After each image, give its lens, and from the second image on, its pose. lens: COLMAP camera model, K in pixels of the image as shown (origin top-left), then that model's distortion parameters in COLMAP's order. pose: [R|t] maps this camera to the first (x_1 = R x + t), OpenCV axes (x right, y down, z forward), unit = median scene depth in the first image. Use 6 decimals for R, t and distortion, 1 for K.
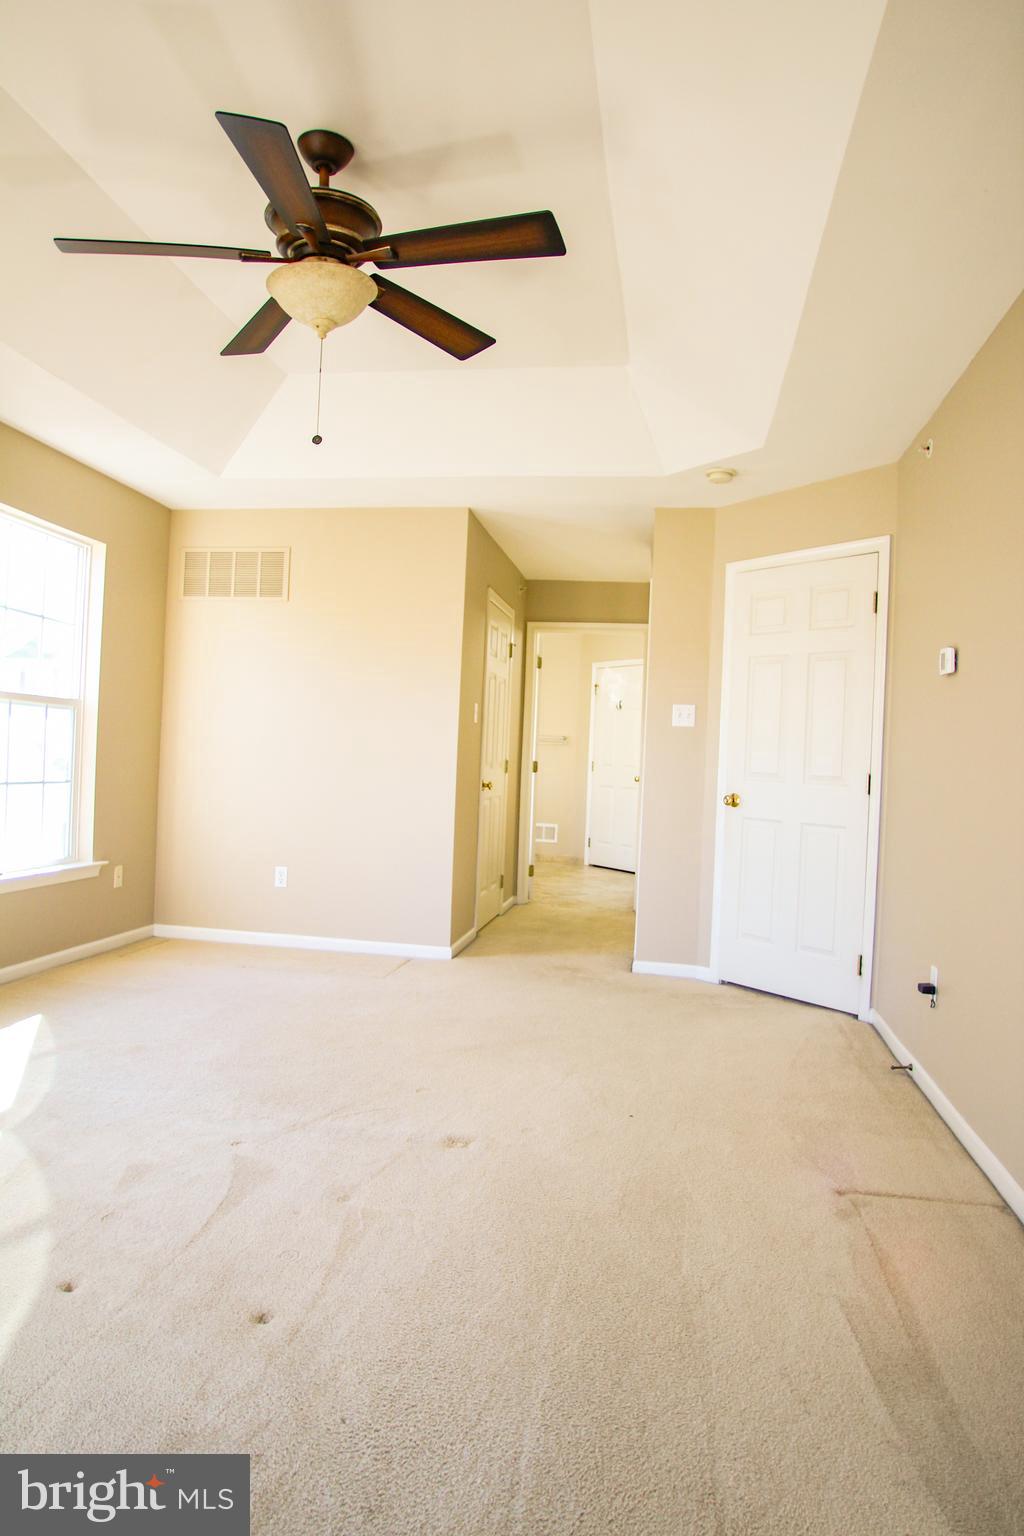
lens RADIAL K [[993.0, 0, 512.3], [0, 993.0, 770.3], [0, 0, 1]] dist [-0.069285, 0.038281]
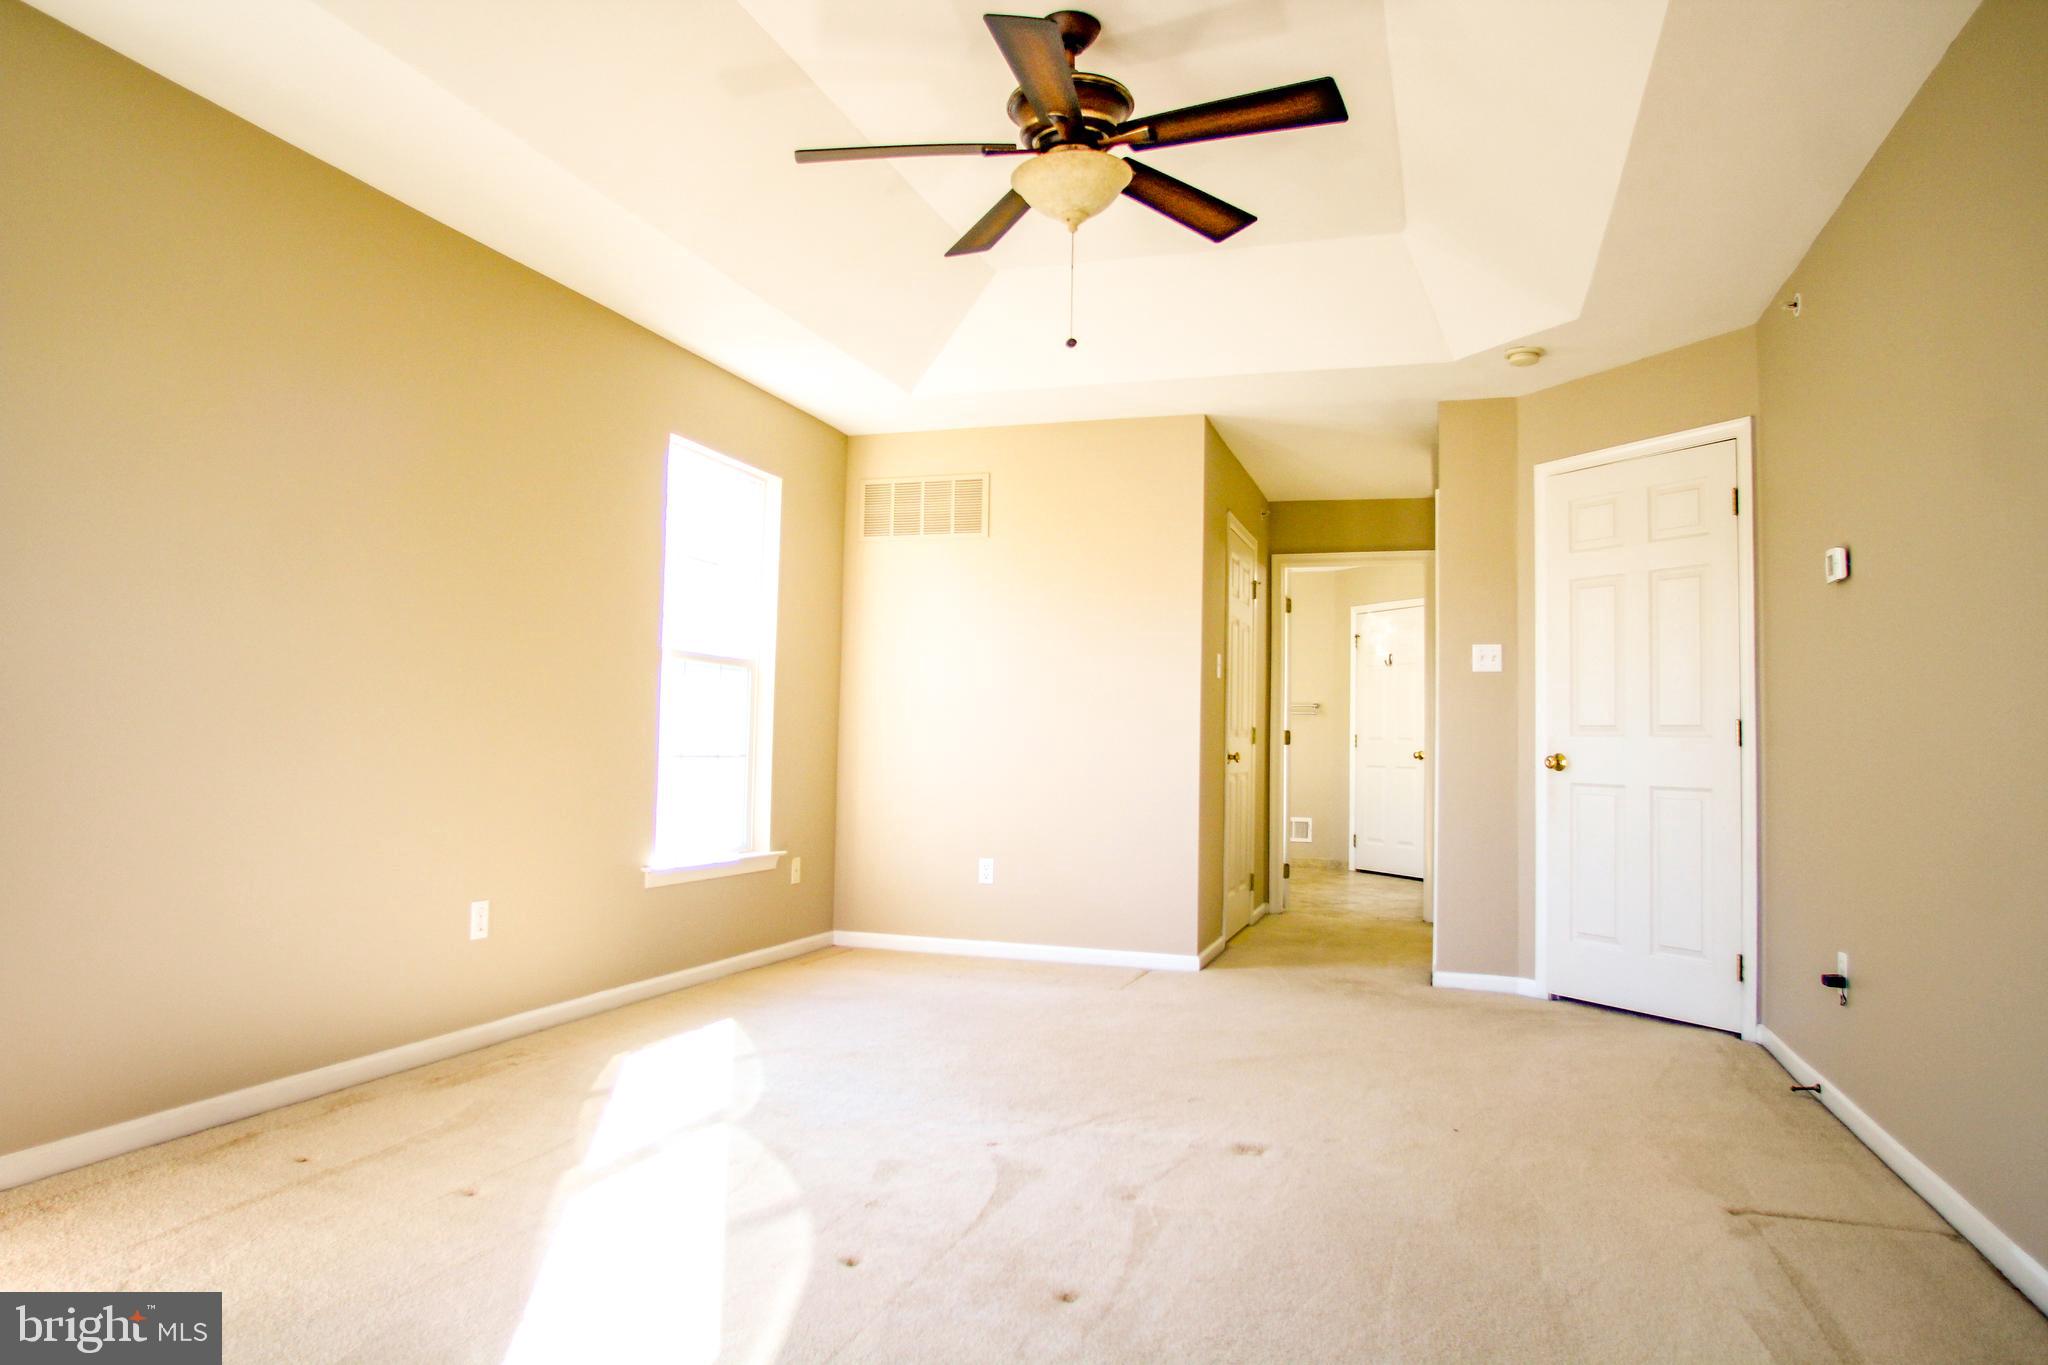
lens RADIAL K [[1324.0, 0, 1017.2], [0, 1324.0, 679.0], [0, 0, 1]] dist [-0.069285, 0.038281]
pose [[0.987715, -0.029777, -0.153405, -0.044420], [0.019093, 0.997318, -0.070651, 0.033846], [0.155097, 0.066854, 0.985634, -0.107901]]
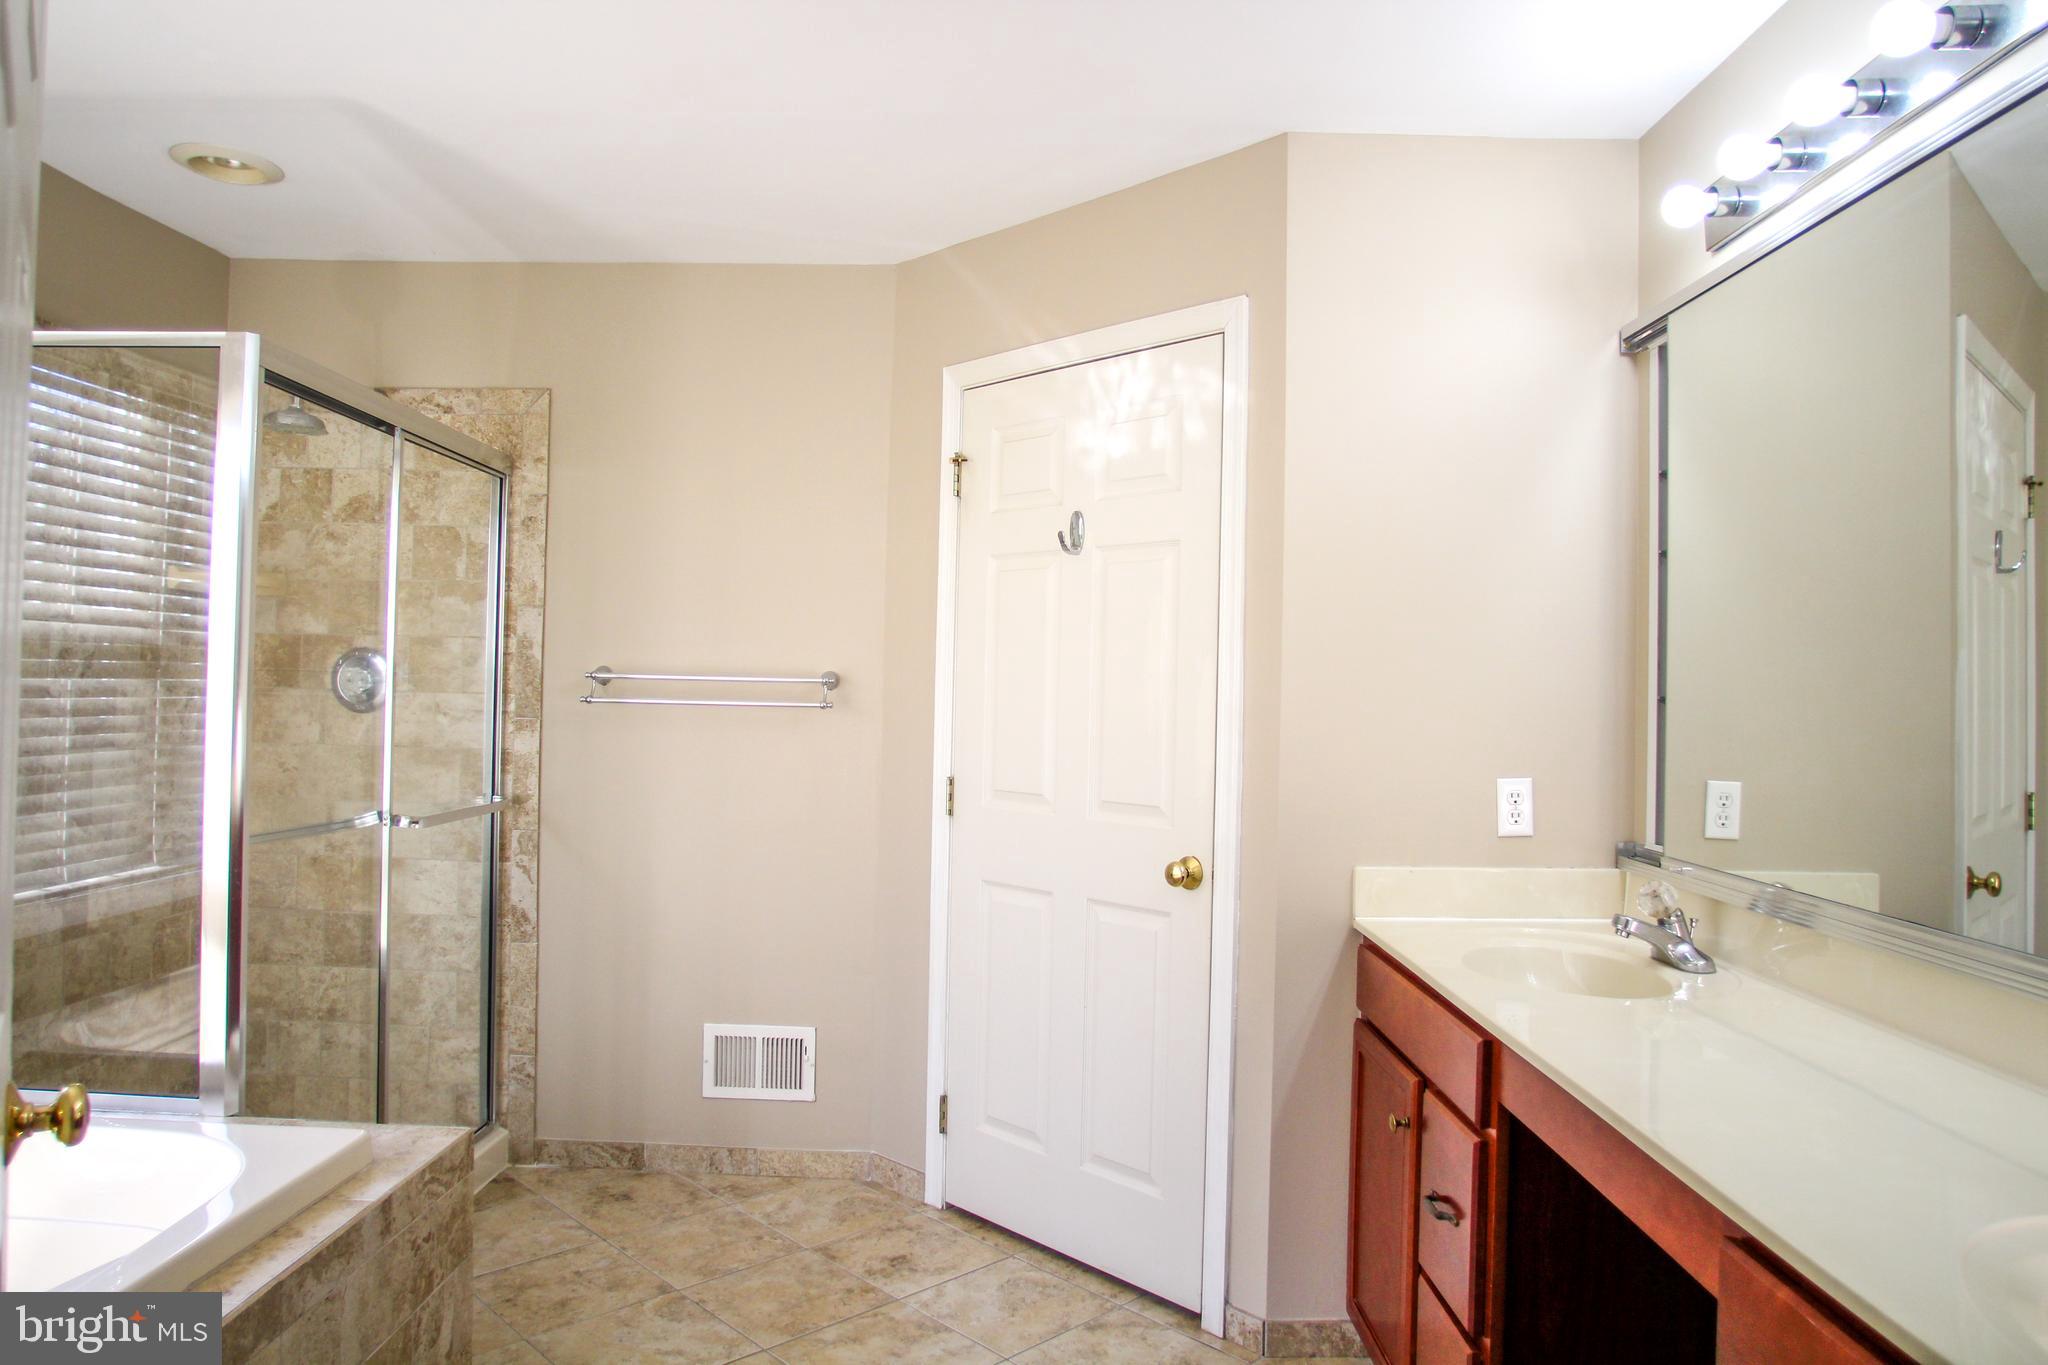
lens RADIAL K [[1324.0, 0, 1023.7], [0, 1324.0, 682.5], [0, 0, 1]] dist [-0.069285, 0.038281]
pose [[0.986770, -0.016401, 0.161297, 0.104107], [0.020376, 0.999527, -0.023023, -0.052943], [-0.160843, 0.026005, 0.986637, 1.504010]]
